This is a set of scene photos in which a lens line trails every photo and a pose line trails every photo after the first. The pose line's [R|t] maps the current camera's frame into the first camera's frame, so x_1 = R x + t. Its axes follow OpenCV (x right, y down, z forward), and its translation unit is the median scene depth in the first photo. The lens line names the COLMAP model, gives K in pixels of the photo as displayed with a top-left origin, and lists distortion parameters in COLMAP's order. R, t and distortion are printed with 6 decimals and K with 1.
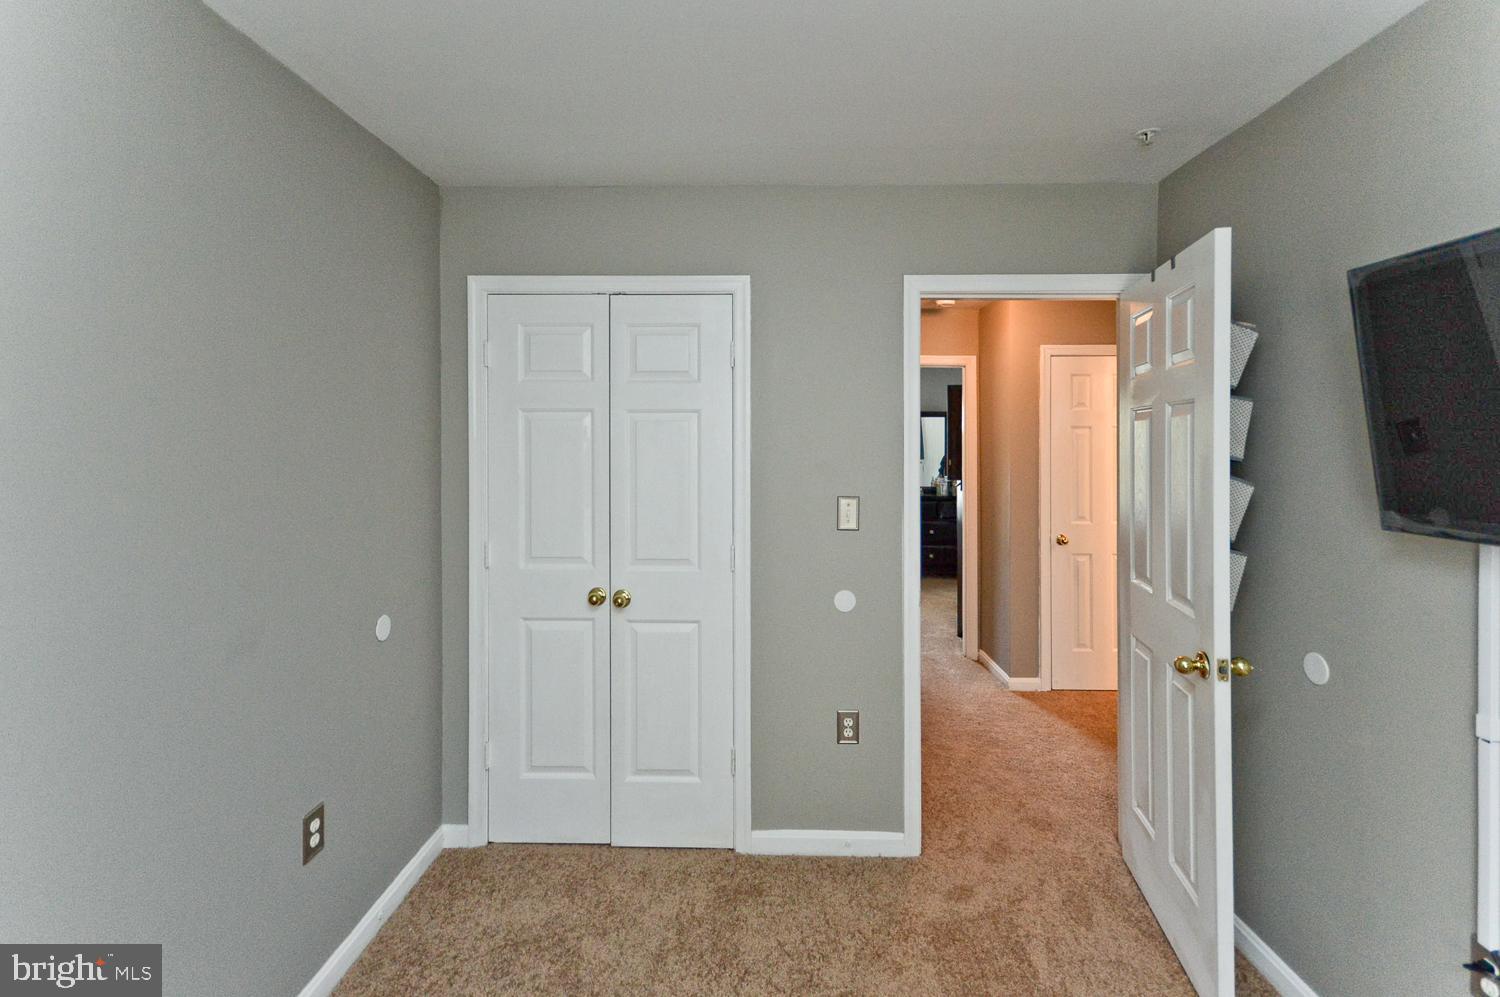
lens RADIAL K [[703.8, 0, 749.3], [0, 703.8, 440.2], [0, 0, 1]] dist [0.013524, 0.000952]
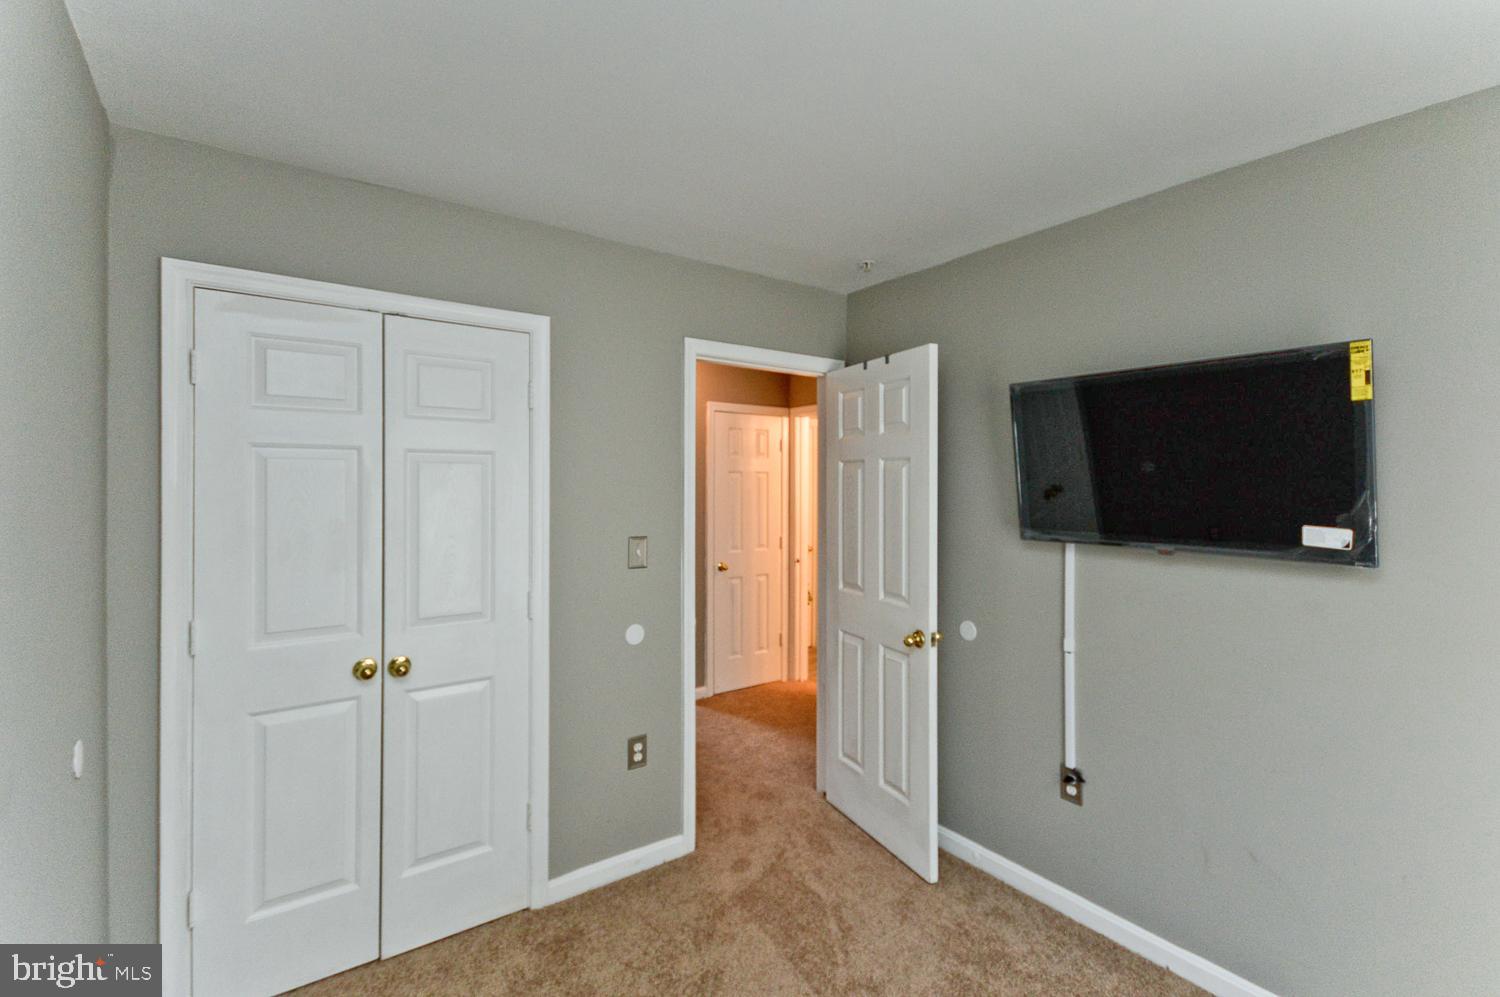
lens RADIAL K [[697.4, 0, 776.6], [0, 697.4, 476.7], [0, 0, 1]] dist [0.015685, 0.000875]
pose [[0.780782, 0.008311, 0.624748, -0.367447], [-0.005647, 0.999965, -0.006246, -0.006093], [-0.624778, 0.001349, 0.780801, 0.038968]]
